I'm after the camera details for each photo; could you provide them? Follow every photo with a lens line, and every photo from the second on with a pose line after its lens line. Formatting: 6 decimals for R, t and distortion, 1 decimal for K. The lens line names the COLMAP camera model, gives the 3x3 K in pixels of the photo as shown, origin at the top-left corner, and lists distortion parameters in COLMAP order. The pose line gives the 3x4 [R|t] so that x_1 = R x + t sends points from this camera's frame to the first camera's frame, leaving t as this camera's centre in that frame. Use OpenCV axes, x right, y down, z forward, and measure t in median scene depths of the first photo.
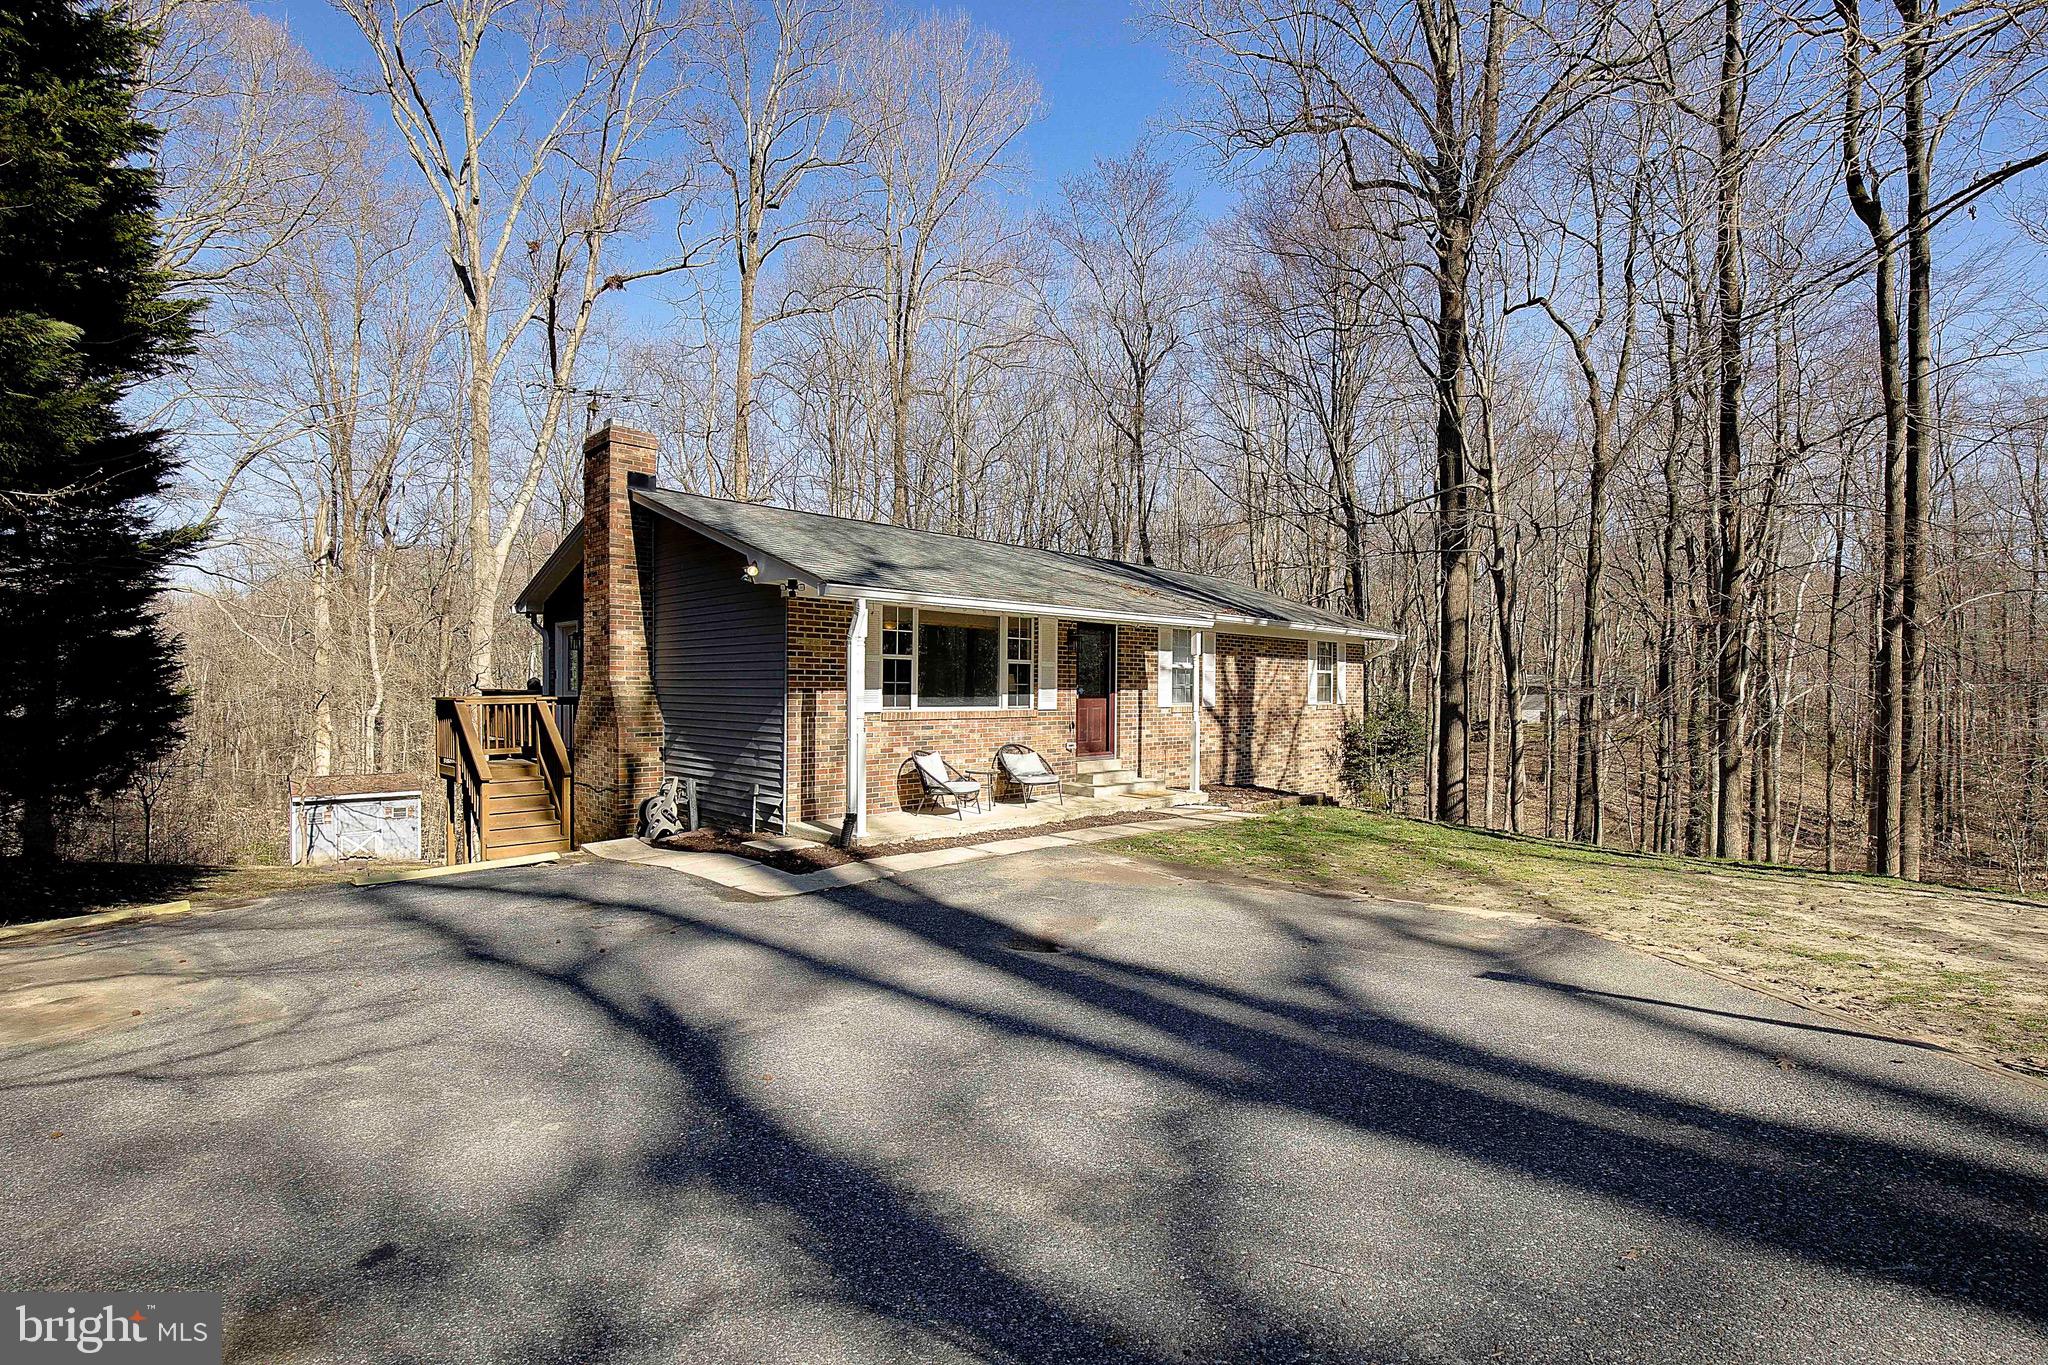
lens RADIAL K [[945.1, 0, 1033.3], [0, 945.1, 689.0], [0, 0, 1]] dist [-0.006004, -0.000130]
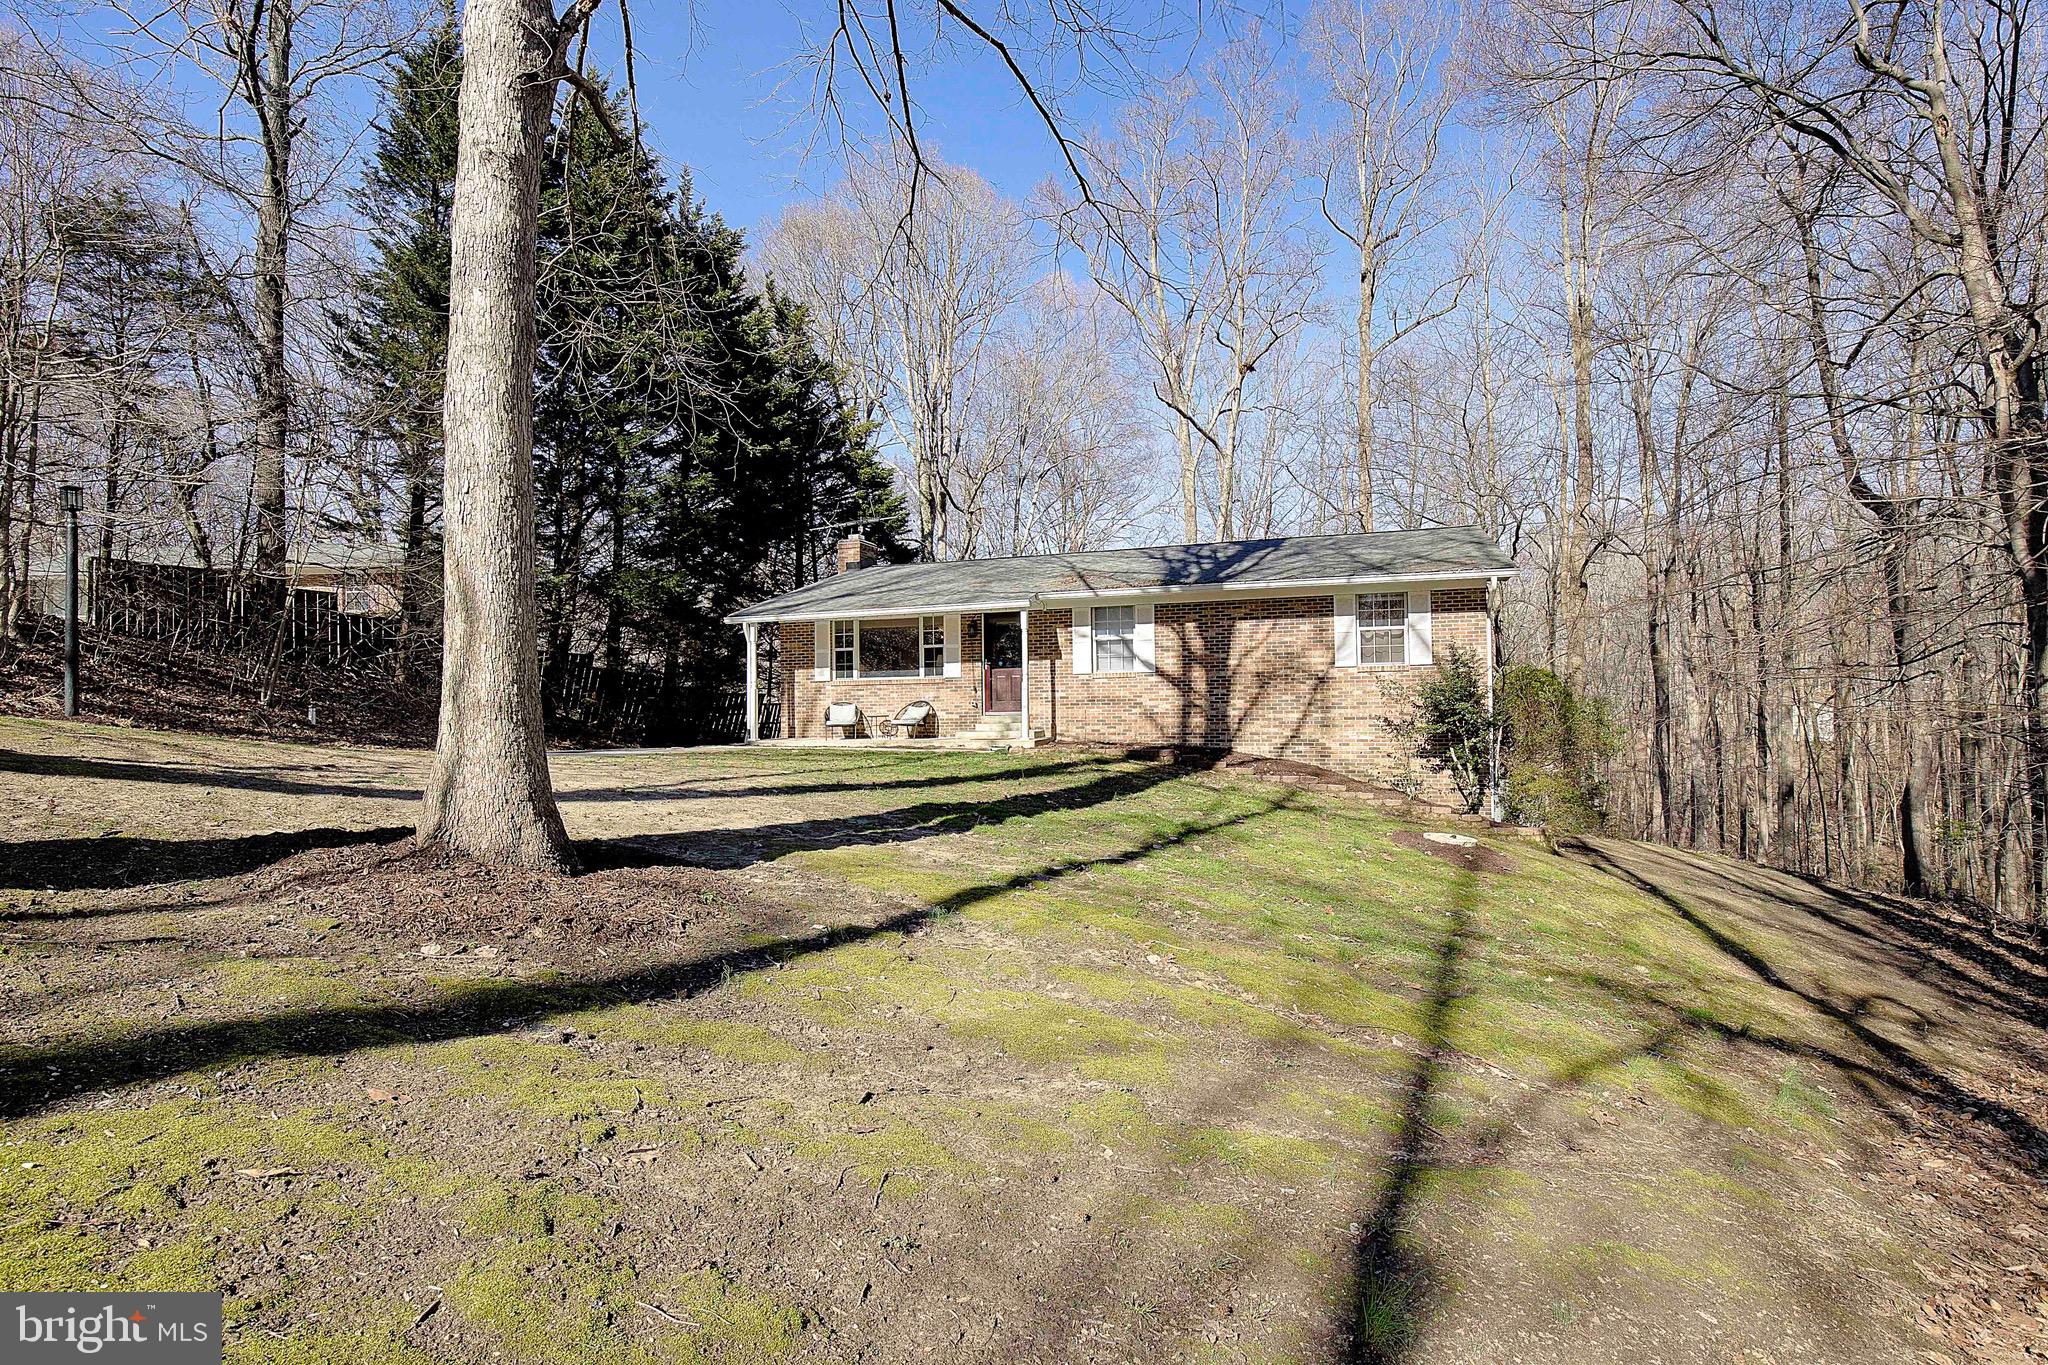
lens RADIAL K [[945.1, 0, 1017.5], [0, 945.1, 678.6], [0, 0, 1]] dist [-0.006004, -0.000130]
pose [[0.420961, -0.042543, -0.906080, 1.350802], [0.017613, 0.999095, -0.038727, 0.080716], [0.906908, 0.000344, 0.421330, 0.474171]]
